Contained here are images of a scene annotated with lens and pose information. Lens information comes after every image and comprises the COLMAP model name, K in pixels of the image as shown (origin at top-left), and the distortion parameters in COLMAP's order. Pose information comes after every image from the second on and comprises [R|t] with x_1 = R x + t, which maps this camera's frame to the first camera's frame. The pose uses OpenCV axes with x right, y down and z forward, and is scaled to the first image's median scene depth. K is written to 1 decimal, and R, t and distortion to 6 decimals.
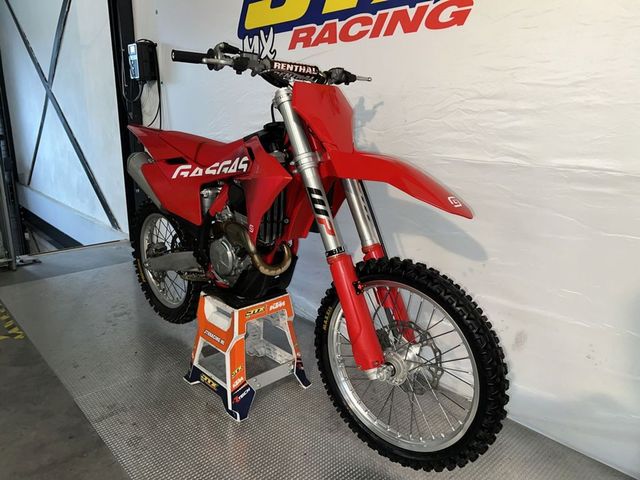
lens RADIAL K [[495.8, 0, 320.0], [0, 495.8, 240.0], [0, 0, 1]] dist [0.001439, -0.003959]
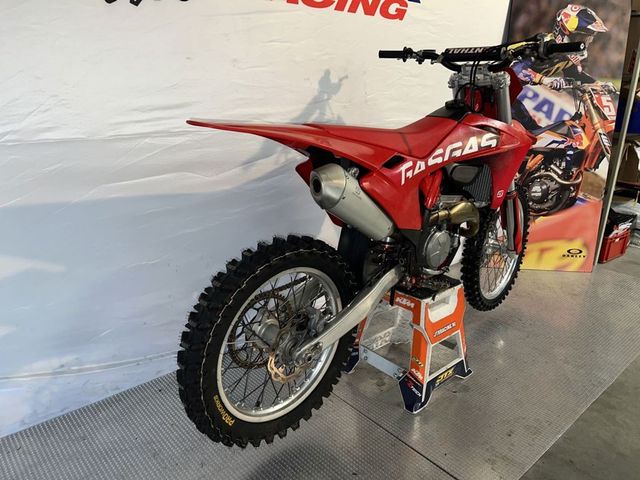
lens RADIAL K [[495.8, 0, 320.0], [0, 495.8, 240.0], [0, 0, 1]] dist [0.001439, -0.003959]
pose [[-0.018195, -0.315502, 0.948751, -0.952028], [0.220032, 0.924381, 0.311617, -0.285202], [-0.975323, 0.214426, 0.052601, 1.034822]]
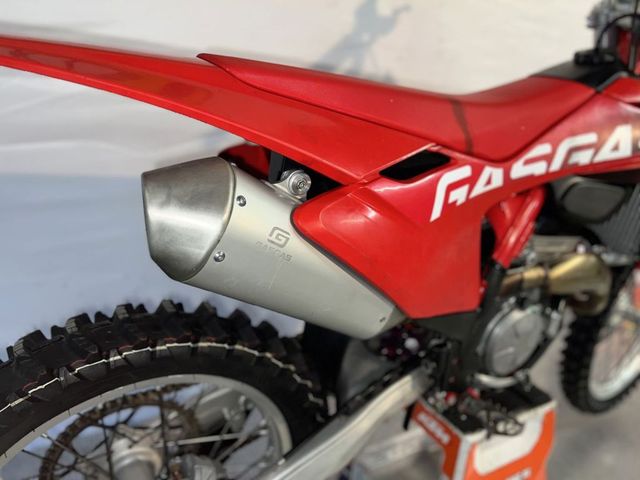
lens RADIAL K [[495.8, 0, 320.0], [0, 495.8, 240.0], [0, 0, 1]] dist [0.001439, -0.003959]
pose [[0.210661, -0.348644, 0.913274, -0.565636], [0.159756, 0.933957, 0.319690, -0.210790], [-0.964417, 0.078555, 0.252446, 0.934779]]
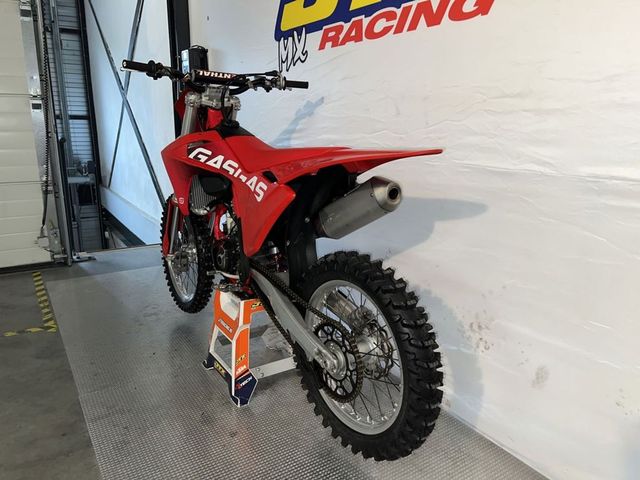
lens RADIAL K [[493.2, 0, 321.4], [0, 493.2, 248.0], [0, 0, 1]] dist [0.000438, -0.004864]
pose [[0.986691, 0.044100, -0.156510, 0.123766], [-0.044335, 0.999015, 0.001988, -0.005248], [0.156444, 0.004978, 0.987674, 0.071737]]
